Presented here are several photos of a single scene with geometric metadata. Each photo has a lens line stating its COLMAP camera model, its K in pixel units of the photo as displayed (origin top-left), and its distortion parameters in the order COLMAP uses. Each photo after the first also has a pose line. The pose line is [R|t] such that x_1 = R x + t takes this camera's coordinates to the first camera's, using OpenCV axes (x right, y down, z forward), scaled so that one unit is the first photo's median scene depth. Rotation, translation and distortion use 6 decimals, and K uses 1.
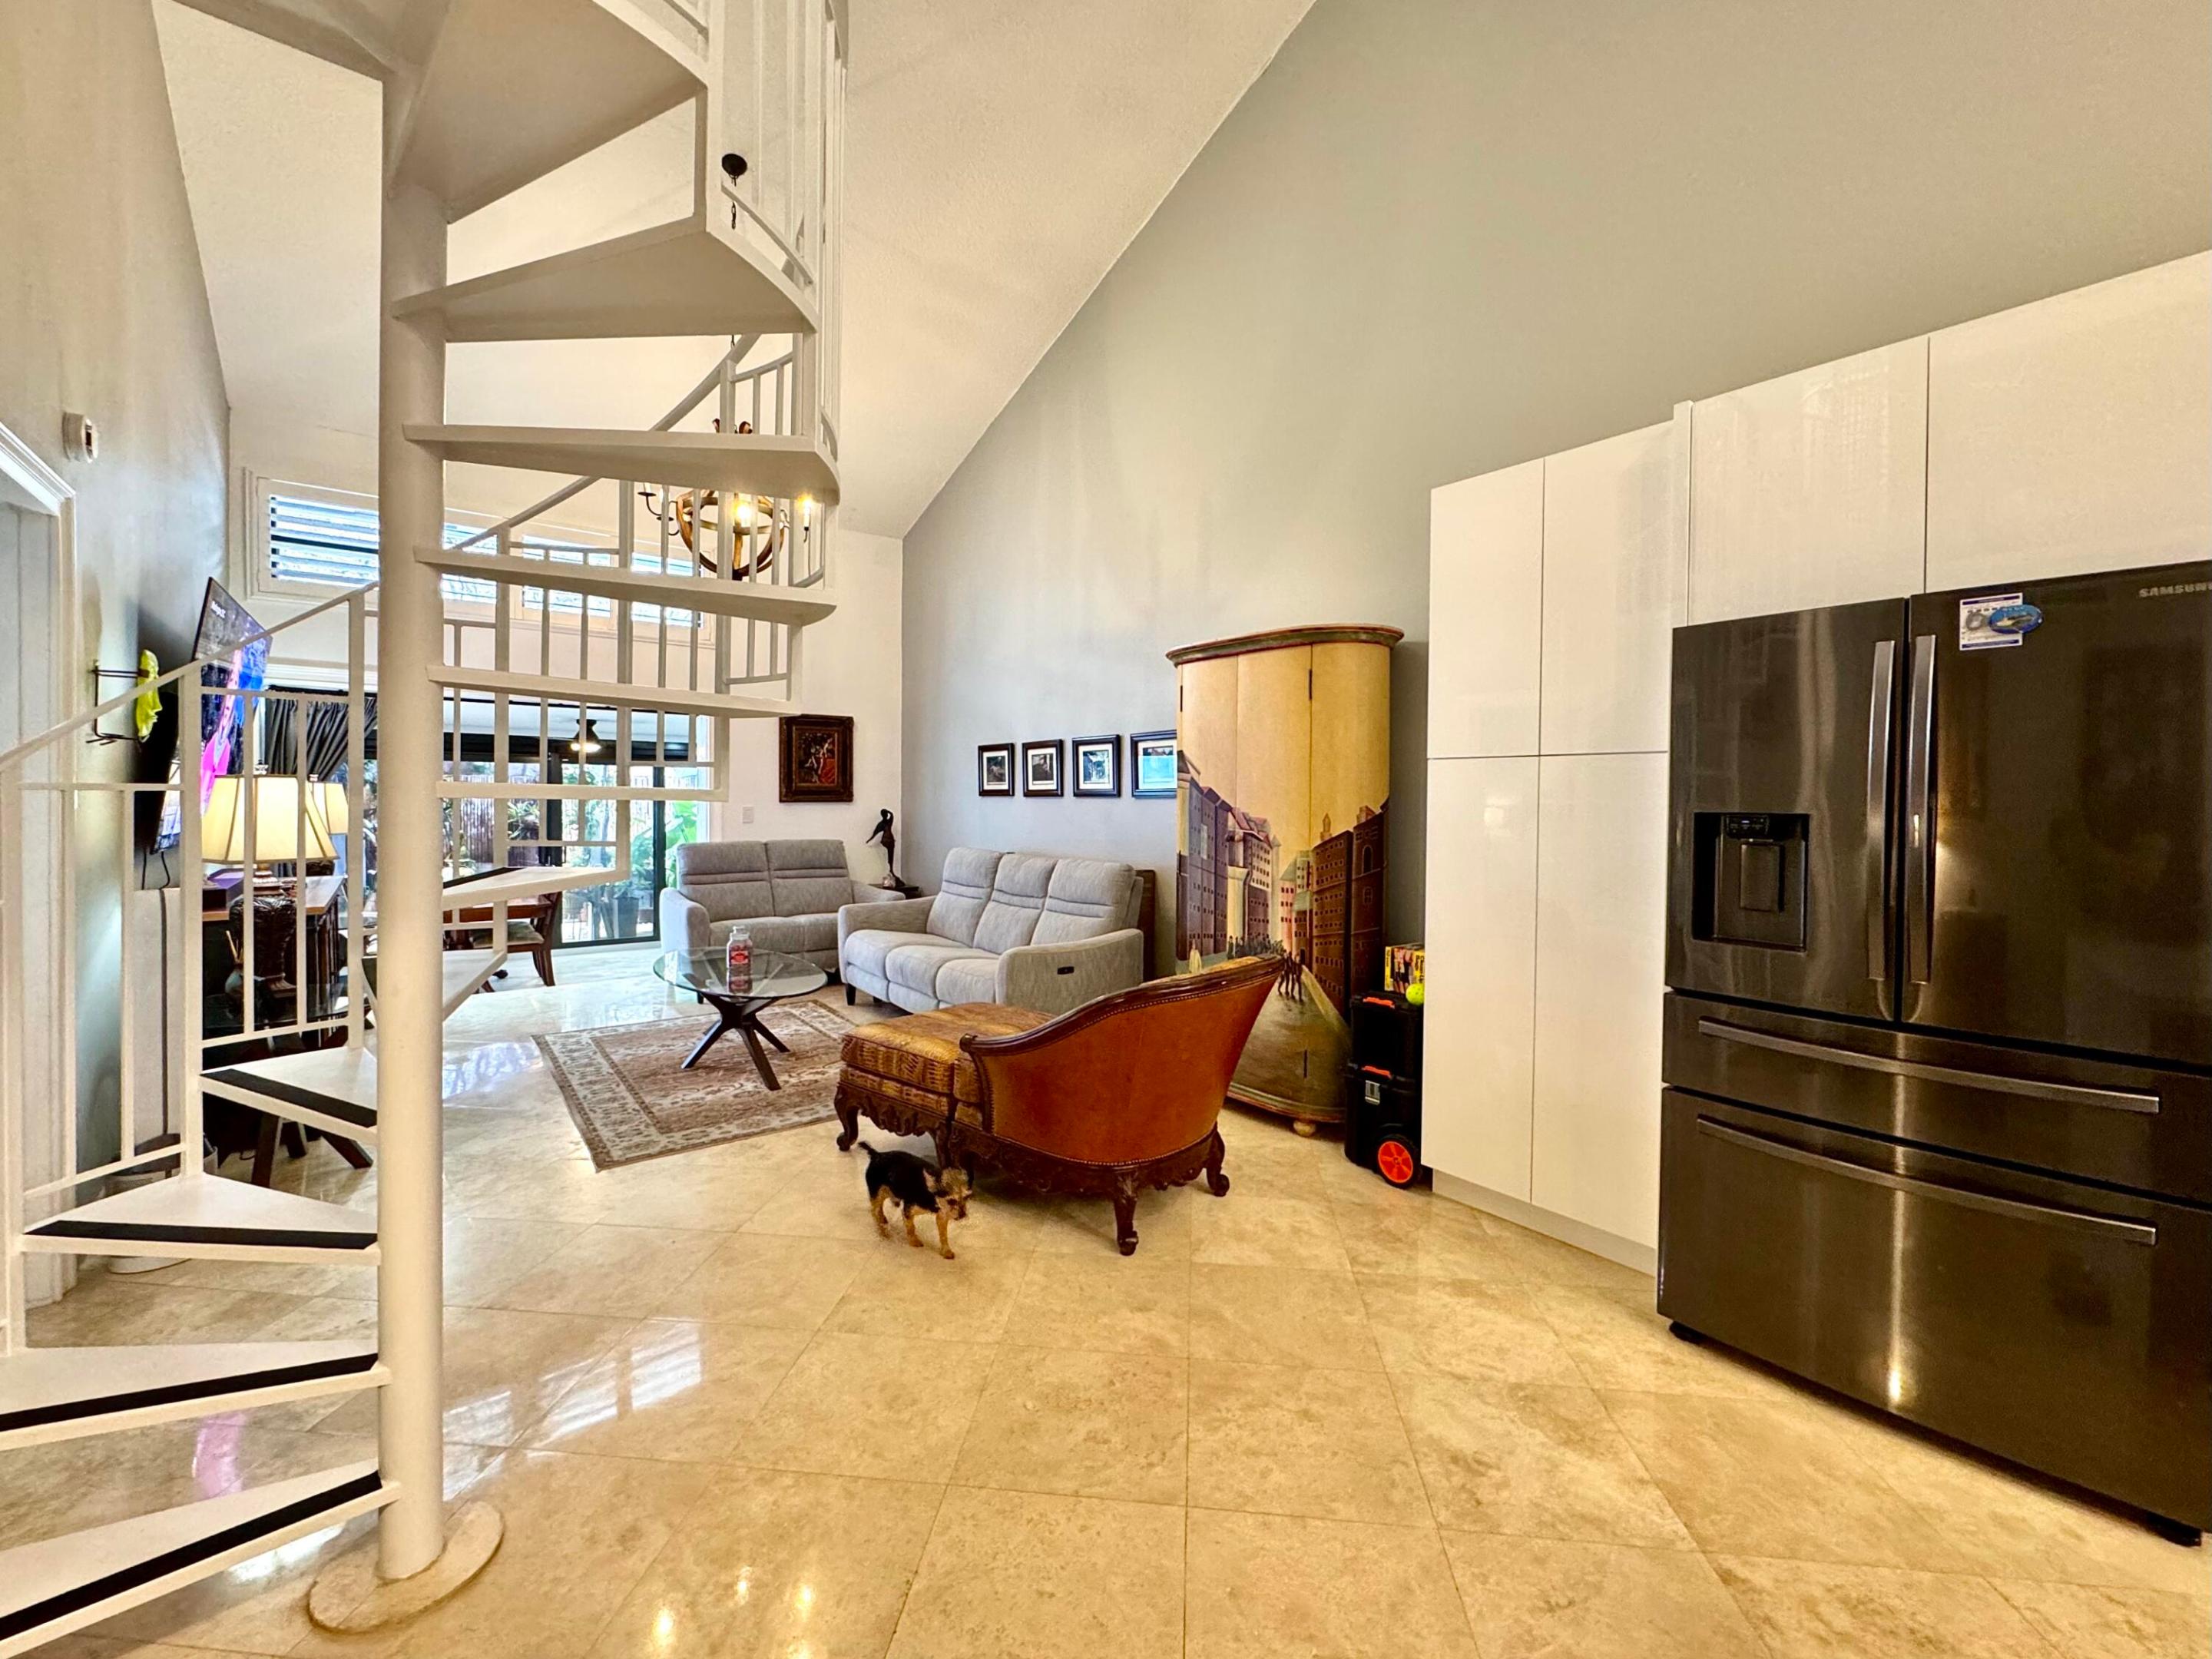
lens RADIAL K [[911.9, 0, 1103.5], [0, 911.9, 810.6], [0, 0, 1]] dist [-0.002324, -0.000063]
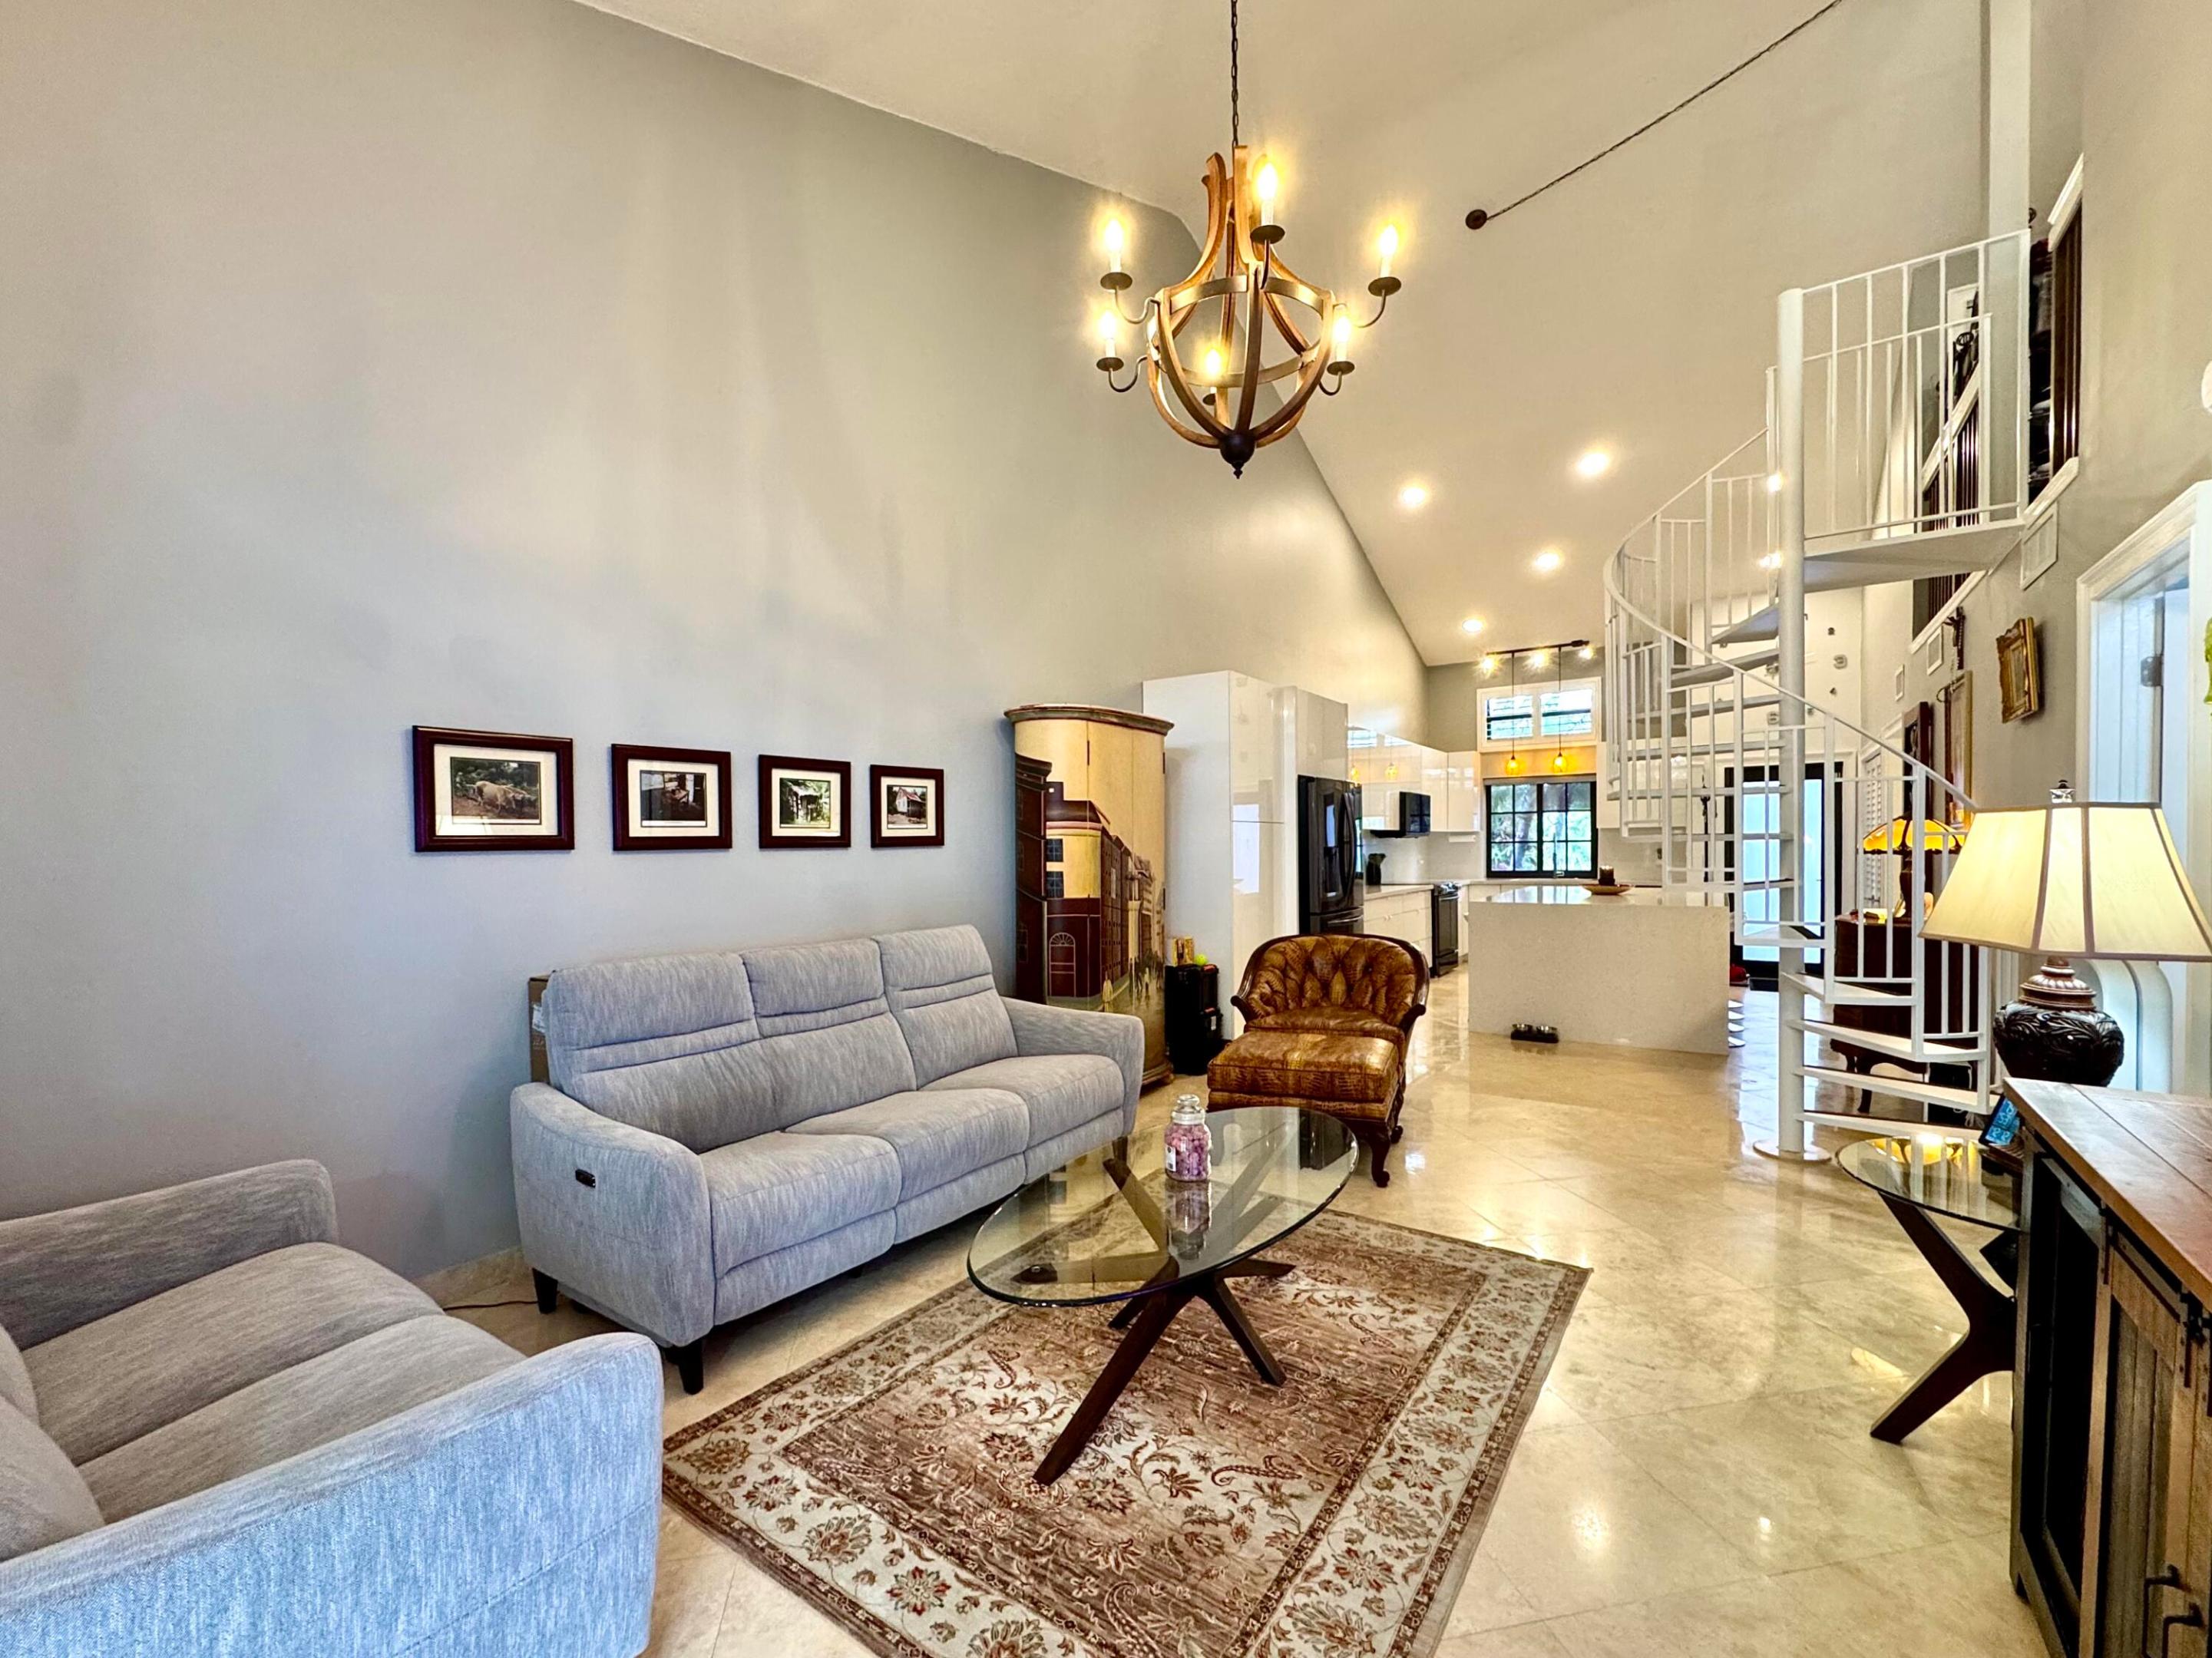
lens RADIAL K [[934.0, 0, 1111.8], [0, 934.0, 872.5], [0, 0, 1]] dist [-0.001245, -0.000003]
pose [[-0.302933, -0.033451, 0.952425, -1.036351], [0.021769, 0.998880, 0.042007, -0.029527], [-0.952763, 0.033458, -0.301866, 1.396956]]
